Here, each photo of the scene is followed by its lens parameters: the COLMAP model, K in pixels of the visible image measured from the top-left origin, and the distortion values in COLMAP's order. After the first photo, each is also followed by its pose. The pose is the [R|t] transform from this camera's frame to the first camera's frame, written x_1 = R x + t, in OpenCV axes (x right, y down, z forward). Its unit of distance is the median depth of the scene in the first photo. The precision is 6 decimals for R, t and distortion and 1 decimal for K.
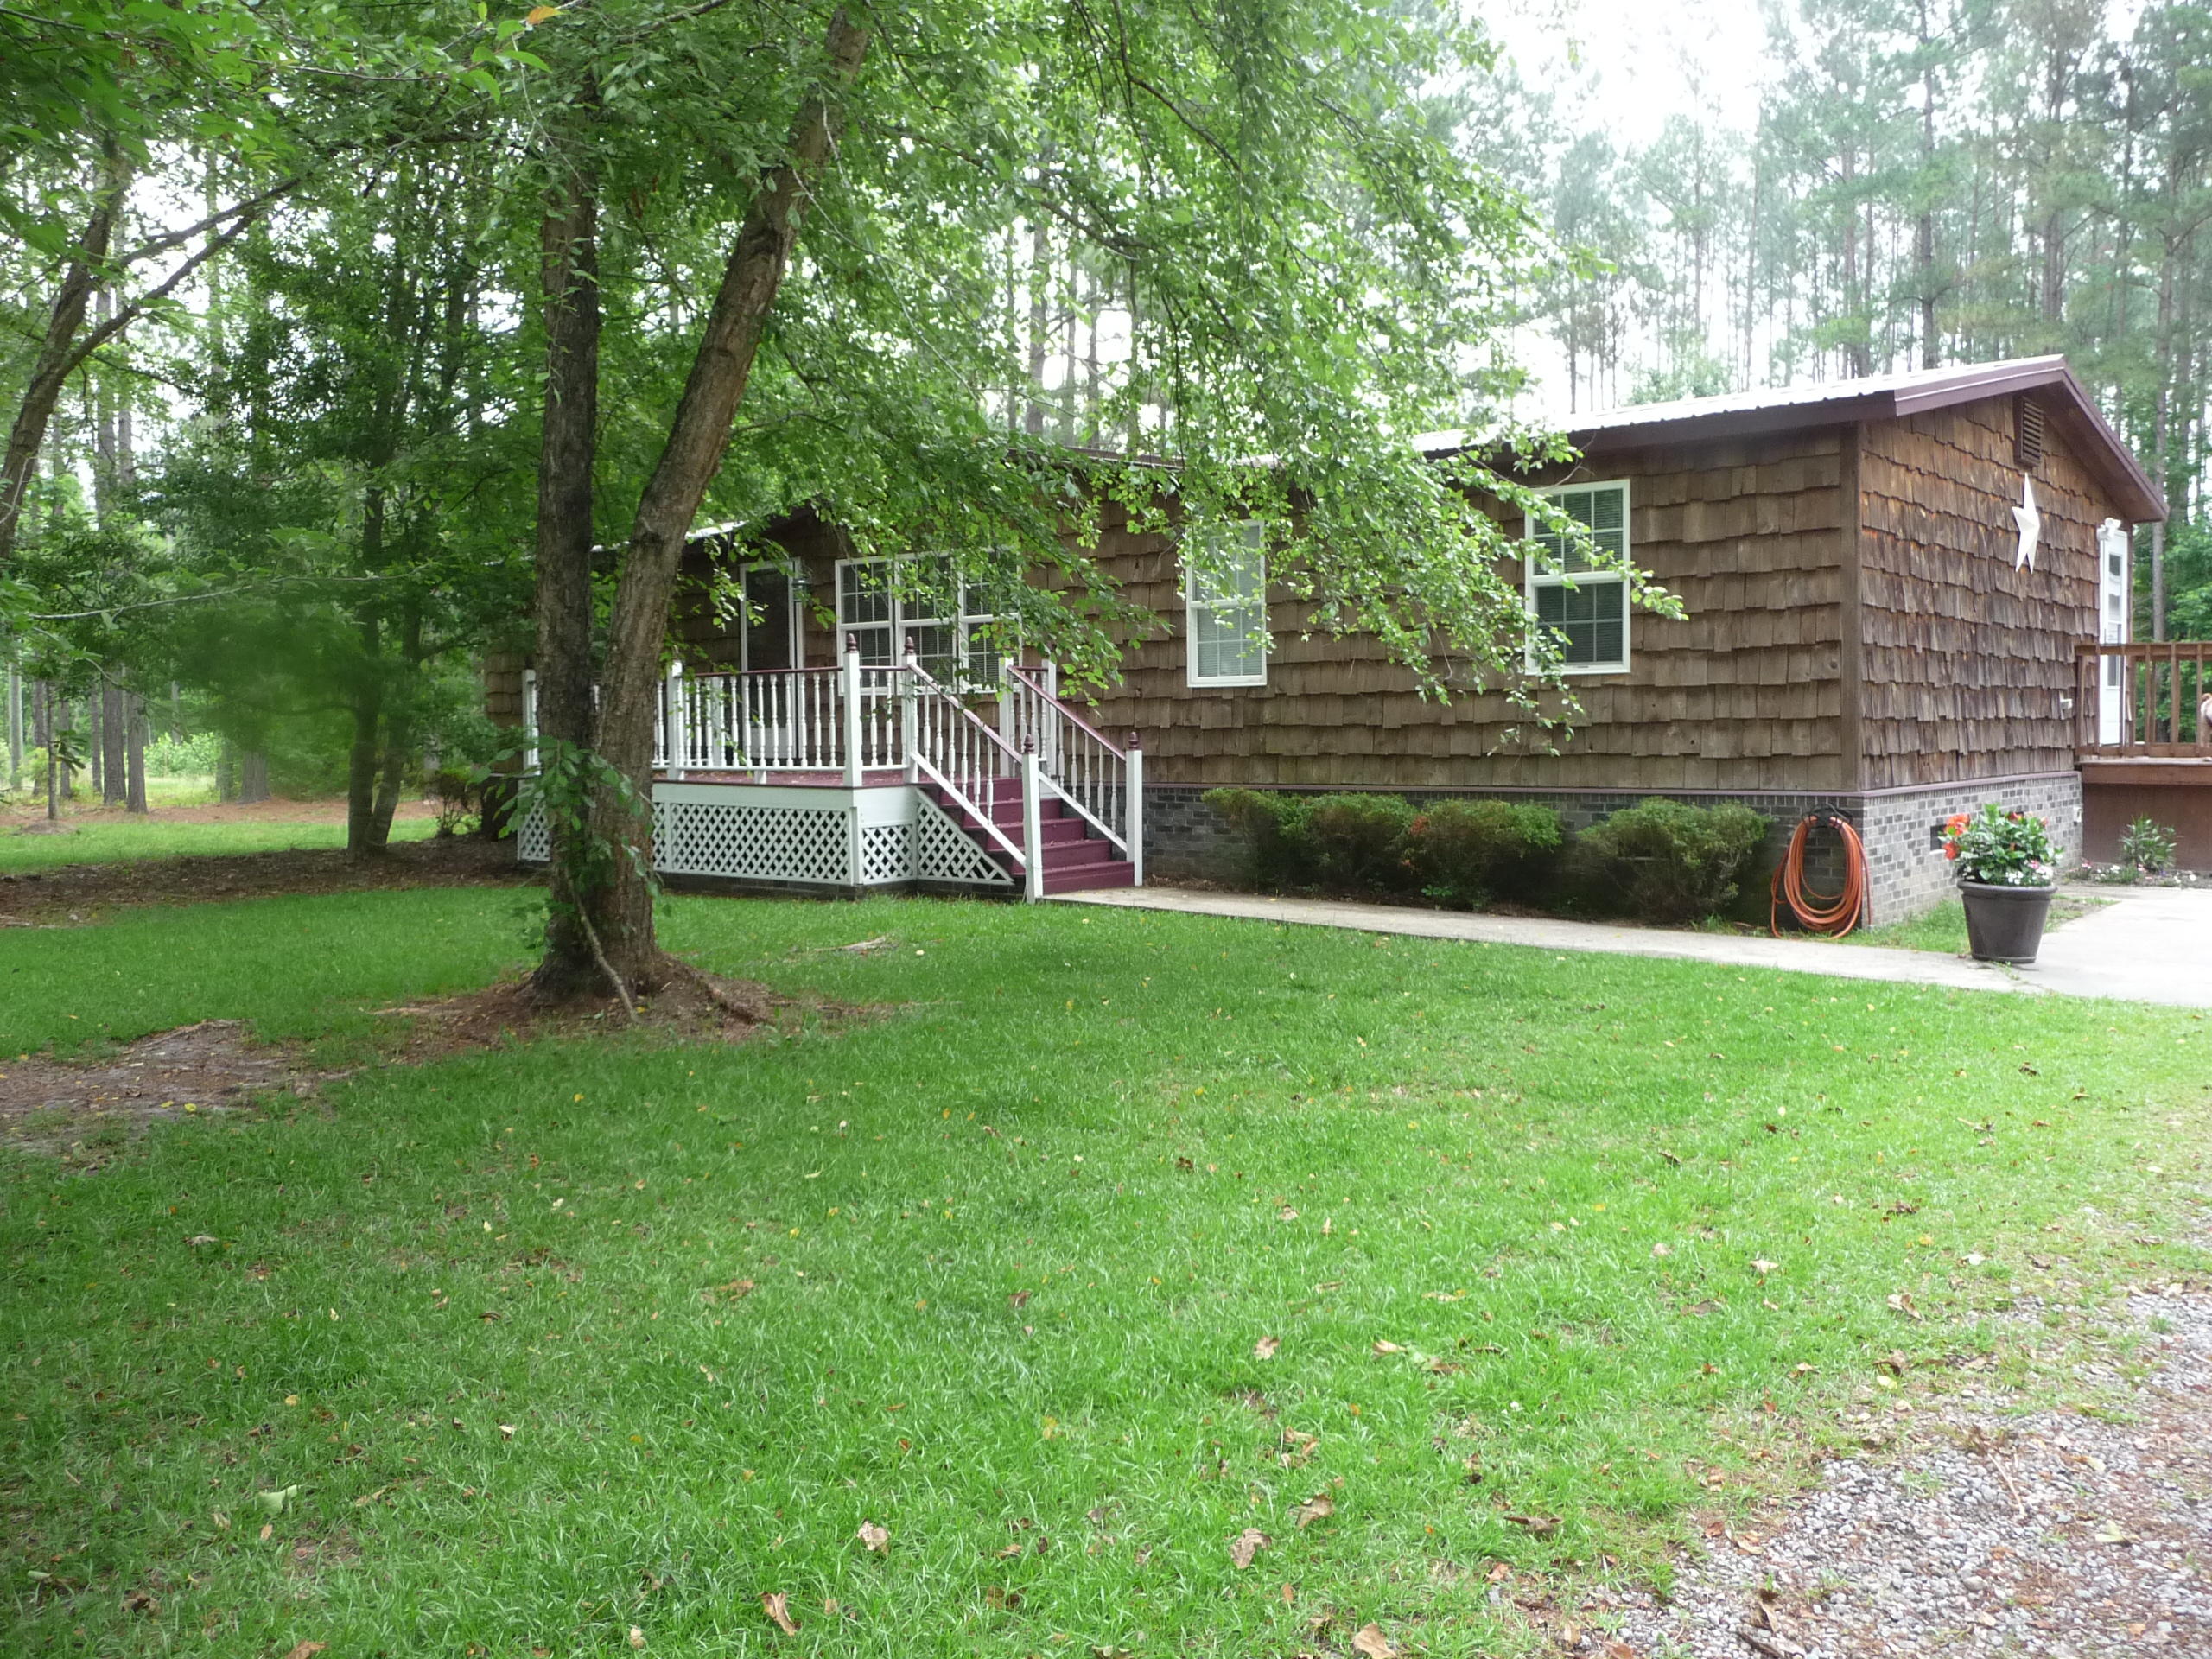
lens RADIAL K [[1841.0, 0, 1114.2], [0, 1841.0, 826.1], [0, 0, 1]] dist [-0.042904, 0.033238]
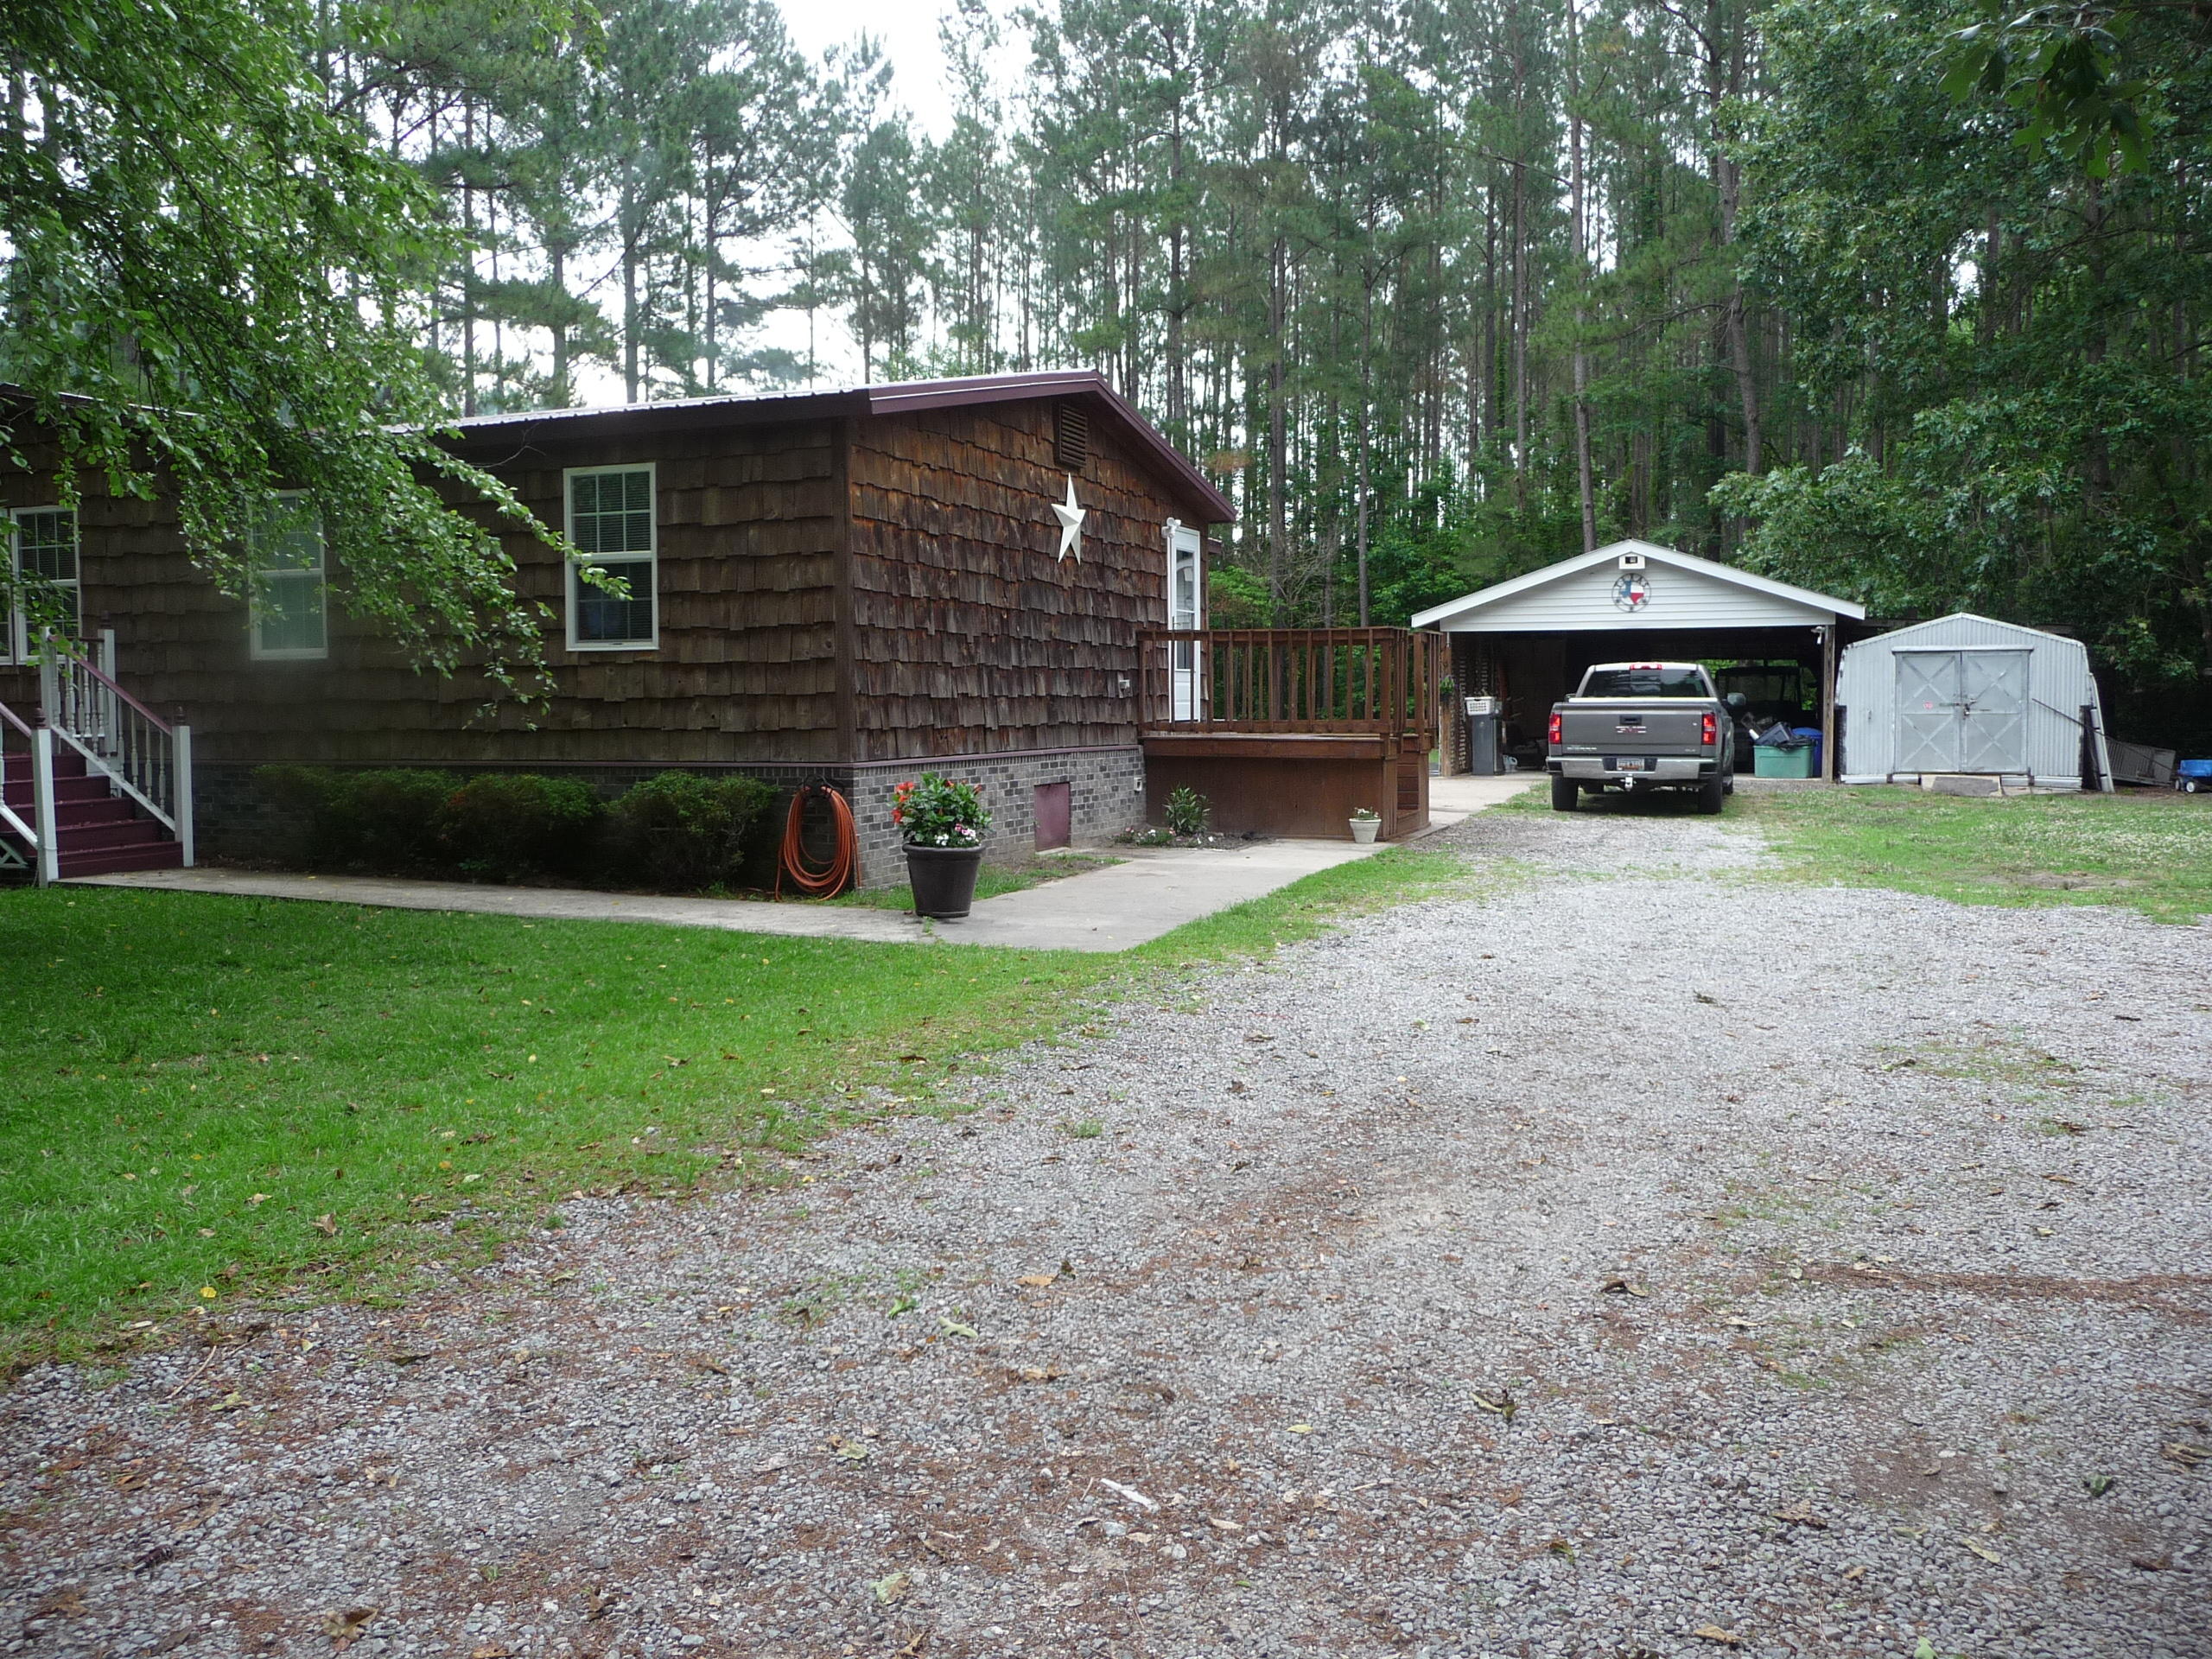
lens RADIAL K [[1841.0, 0, 1101.7], [0, 1841.0, 820.6], [0, 0, 1]] dist [-0.042904, 0.033238]
pose [[0.943290, -0.014784, 0.331640, 0.150306], [0.012095, 0.999875, 0.010169, 0.004641], [-0.331749, -0.005581, 0.943351, -0.054306]]
